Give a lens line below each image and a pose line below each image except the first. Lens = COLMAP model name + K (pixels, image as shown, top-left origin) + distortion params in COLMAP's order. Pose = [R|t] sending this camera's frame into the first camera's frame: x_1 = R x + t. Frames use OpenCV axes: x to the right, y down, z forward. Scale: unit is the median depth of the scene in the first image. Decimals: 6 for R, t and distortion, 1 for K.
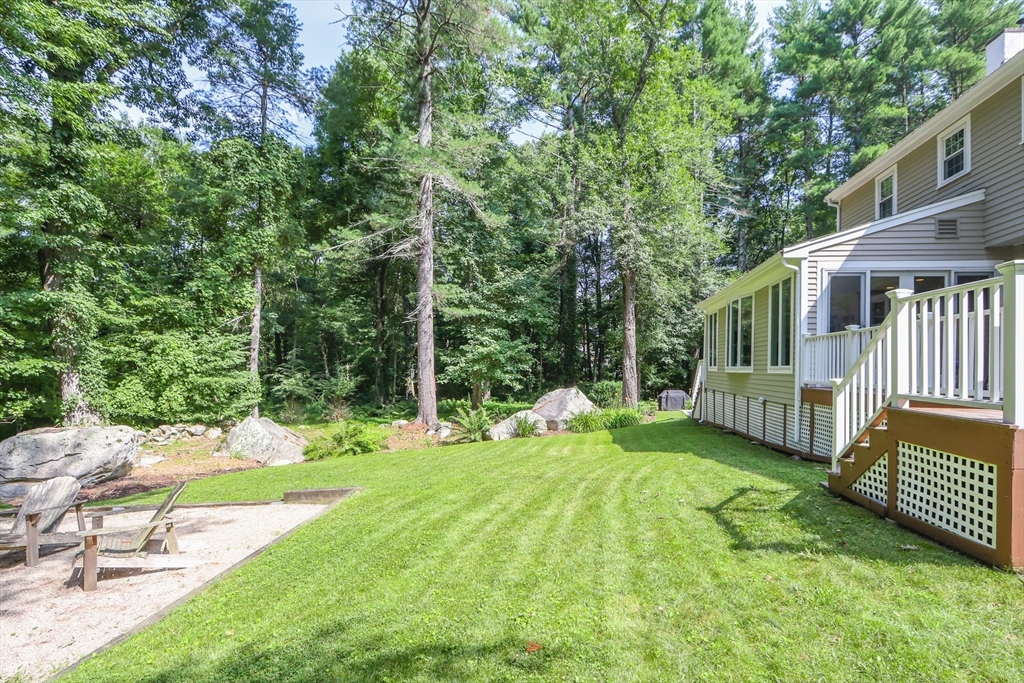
lens RADIAL K [[483.0, 0, 550.7], [0, 483.0, 374.2], [0, 0, 1]] dist [-0.014377, 0.000787]
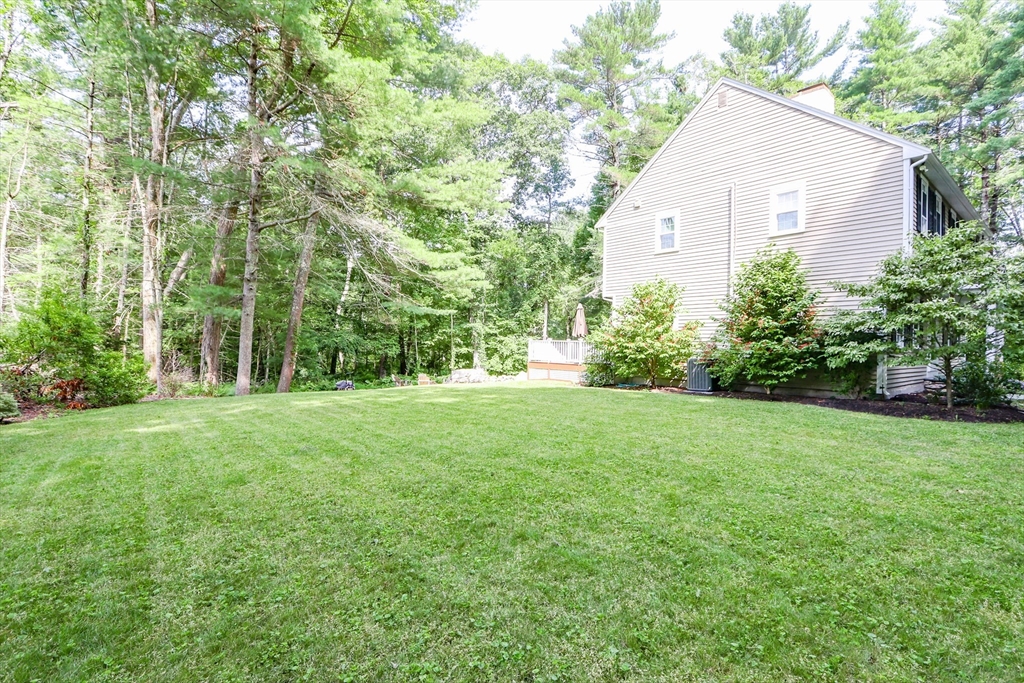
lens RADIAL K [[483.0, 0, 512.5], [0, 483.0, 345.4], [0, 0, 1]] dist [-0.014377, 0.000787]
pose [[0.711588, 0.003718, -0.702587, 0.873092], [-0.022412, 0.999597, -0.017410, -0.001527], [0.702240, 0.028135, 0.711384, -0.656389]]
